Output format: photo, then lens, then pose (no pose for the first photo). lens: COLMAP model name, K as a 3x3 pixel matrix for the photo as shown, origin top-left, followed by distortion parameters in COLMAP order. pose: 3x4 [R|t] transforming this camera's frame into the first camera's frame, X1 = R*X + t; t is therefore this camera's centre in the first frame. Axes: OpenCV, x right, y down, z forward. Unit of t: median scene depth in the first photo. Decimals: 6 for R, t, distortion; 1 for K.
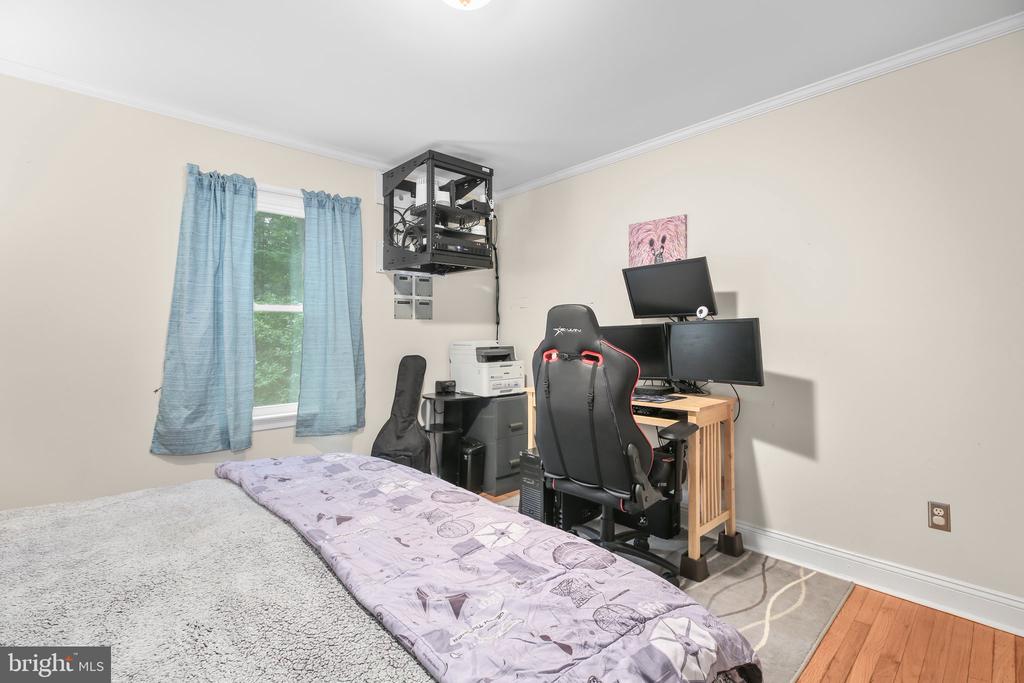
lens RADIAL K [[463.3, 0, 520.3], [0, 463.3, 323.5], [0, 0, 1]] dist [0.004989, 0.000593]
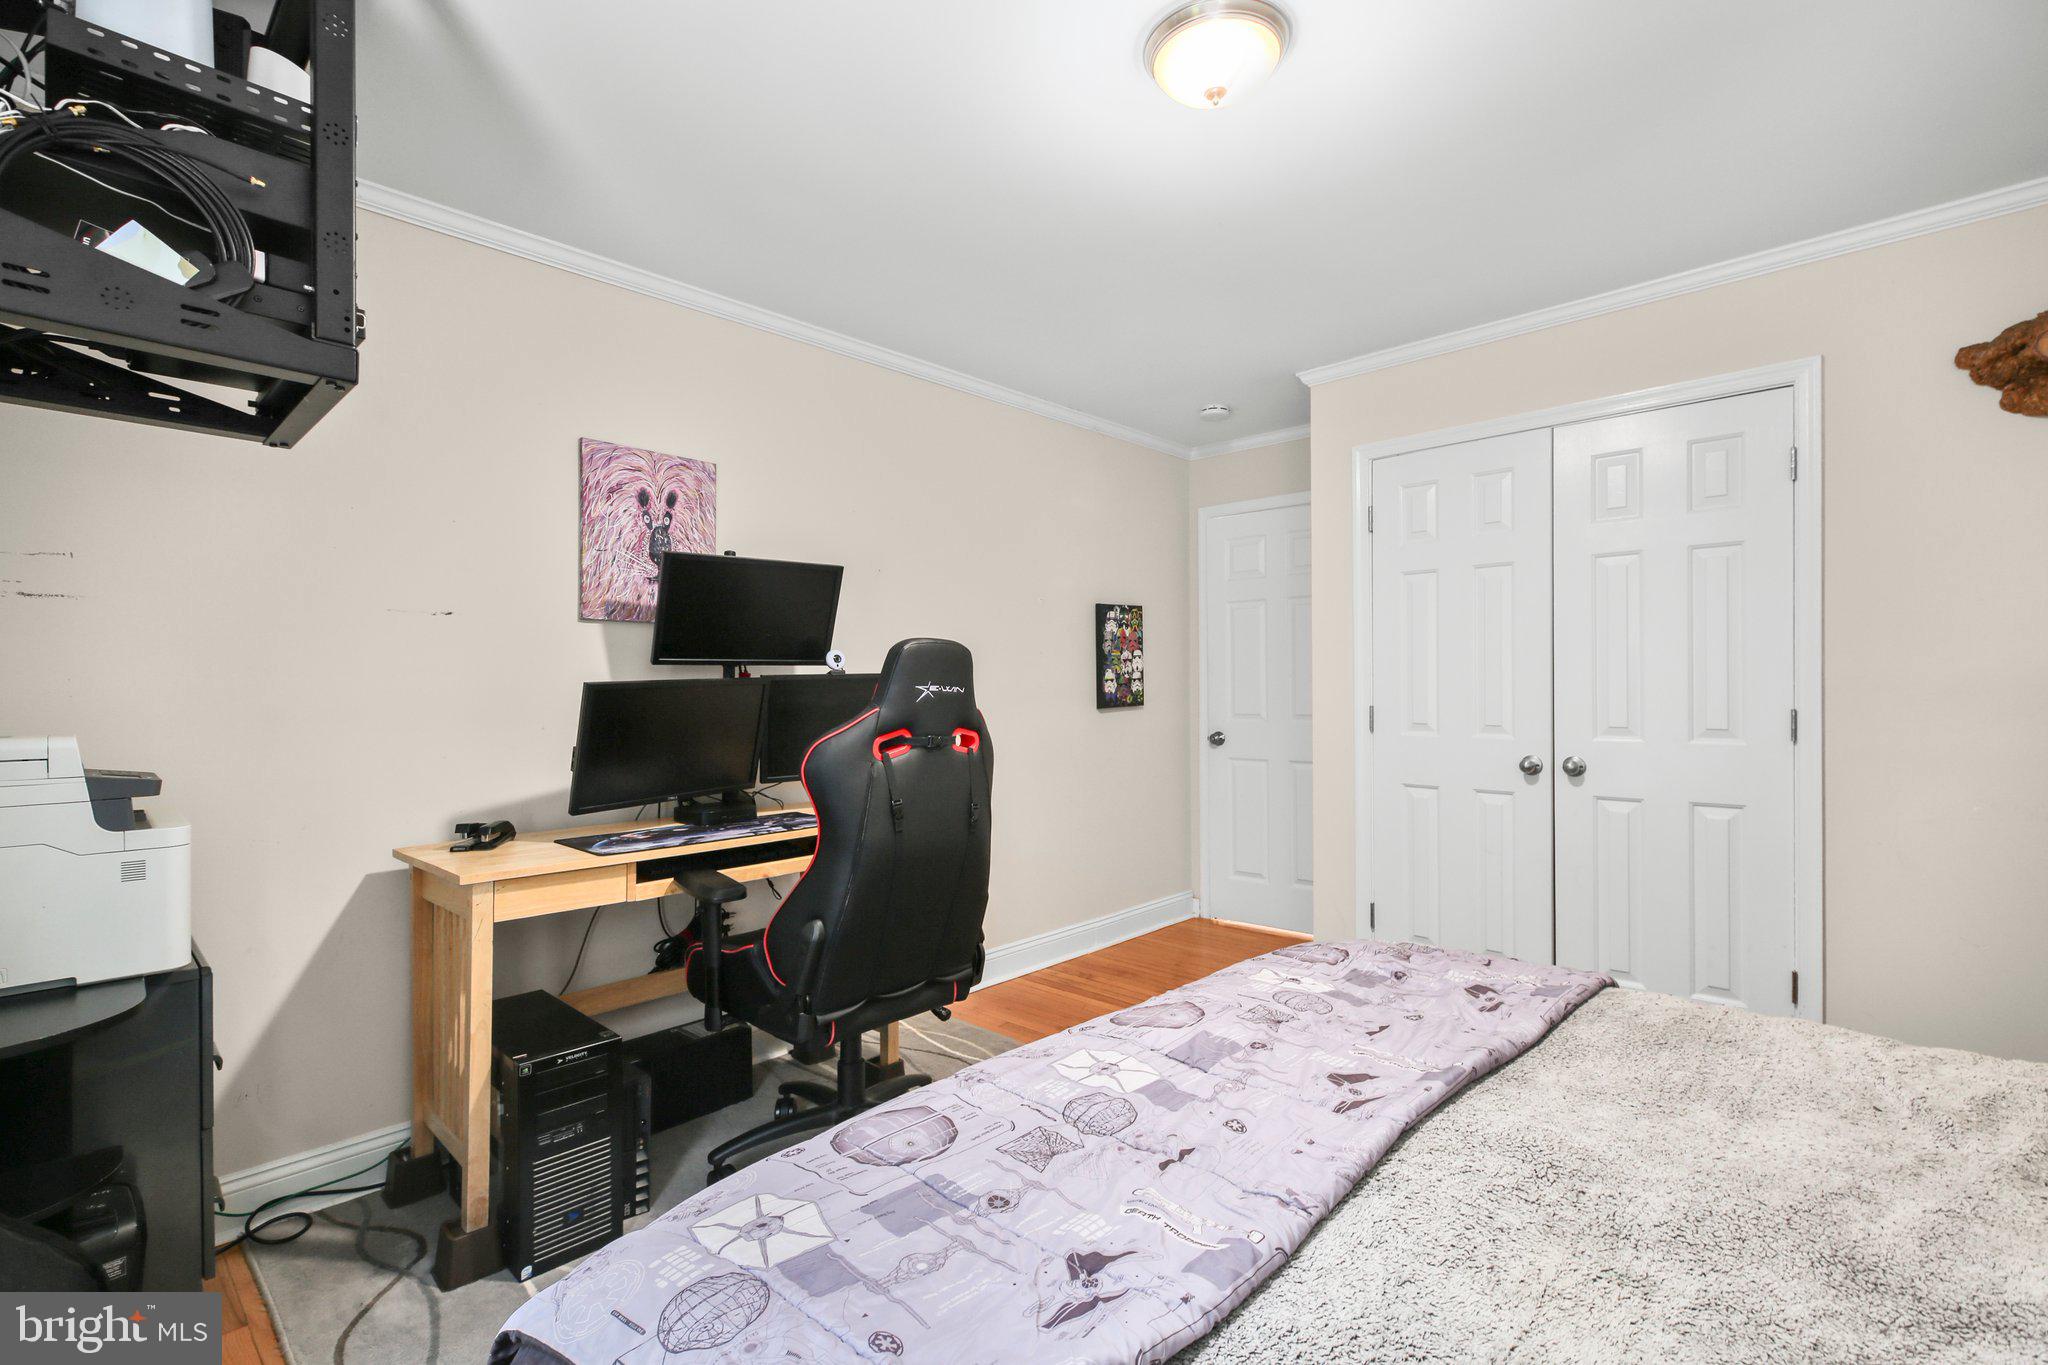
lens RADIAL K [[926.6, 0, 1027.4], [0, 926.6, 688.4], [0, 0, 1]] dist [0.004989, 0.000593]
pose [[-0.041723, 0.006922, 0.999105, -0.660091], [-0.012074, 0.999899, -0.007432, 0.014510], [-0.999056, -0.012373, -0.041635, 0.683158]]
